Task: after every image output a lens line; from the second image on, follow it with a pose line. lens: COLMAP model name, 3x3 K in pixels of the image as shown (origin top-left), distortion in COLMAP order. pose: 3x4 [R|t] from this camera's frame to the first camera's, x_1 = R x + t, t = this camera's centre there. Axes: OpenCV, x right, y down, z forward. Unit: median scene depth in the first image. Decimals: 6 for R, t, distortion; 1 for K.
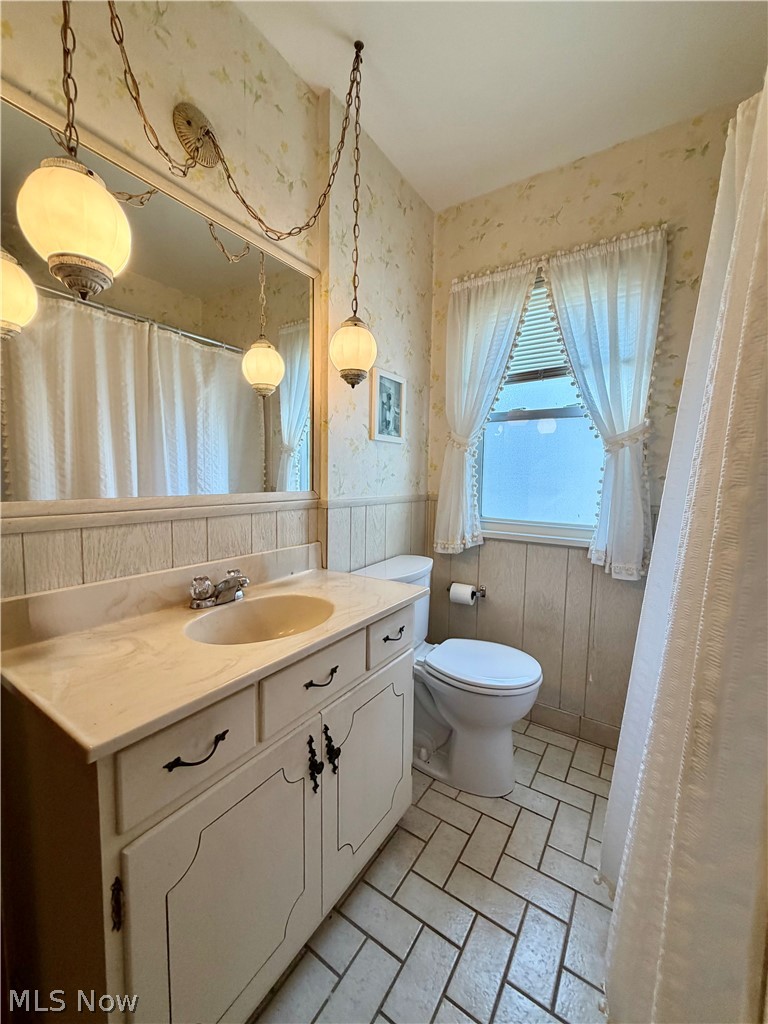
lens RADIAL K [[409.1, 0, 384.0], [0, 409.1, 512.0], [0, 0, 1]] dist [0.000298, -0.000756]
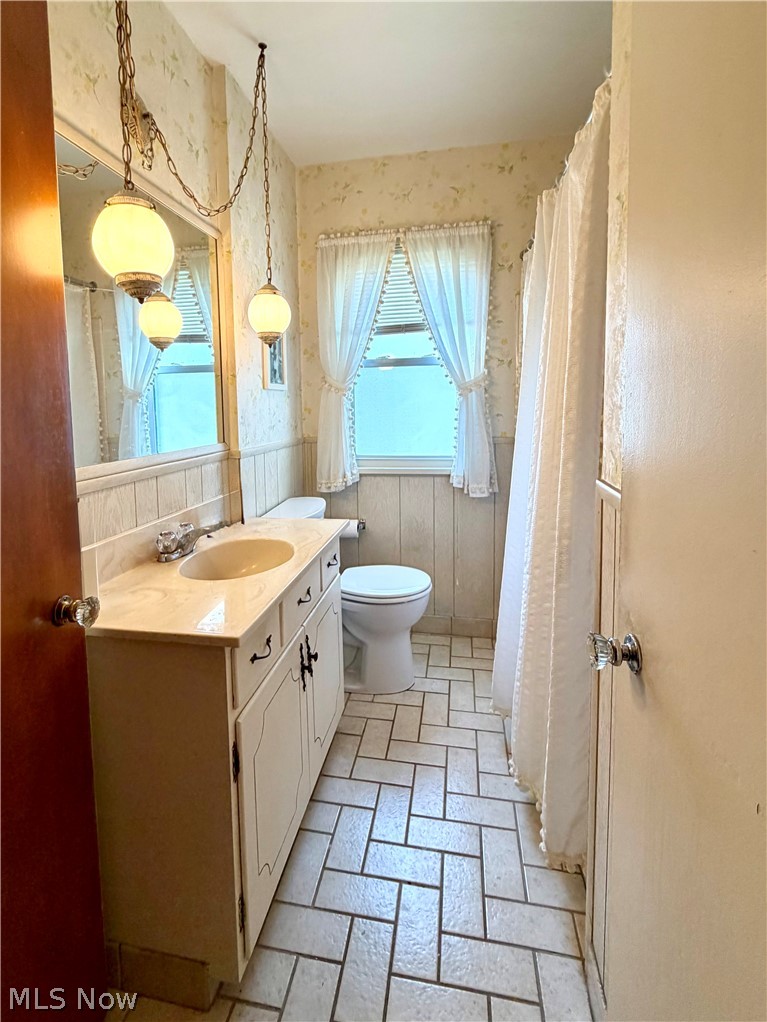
lens RADIAL K [[464.1, 0, 379.4], [0, 464.1, 449.4], [0, 0, 1]] dist [-0.000930, 0.000235]
pose [[0.919654, -0.068856, 0.386646, -0.241874], [0.069394, 0.997510, 0.012587, -0.020108], [-0.386550, 0.015255, 0.922142, -0.204425]]
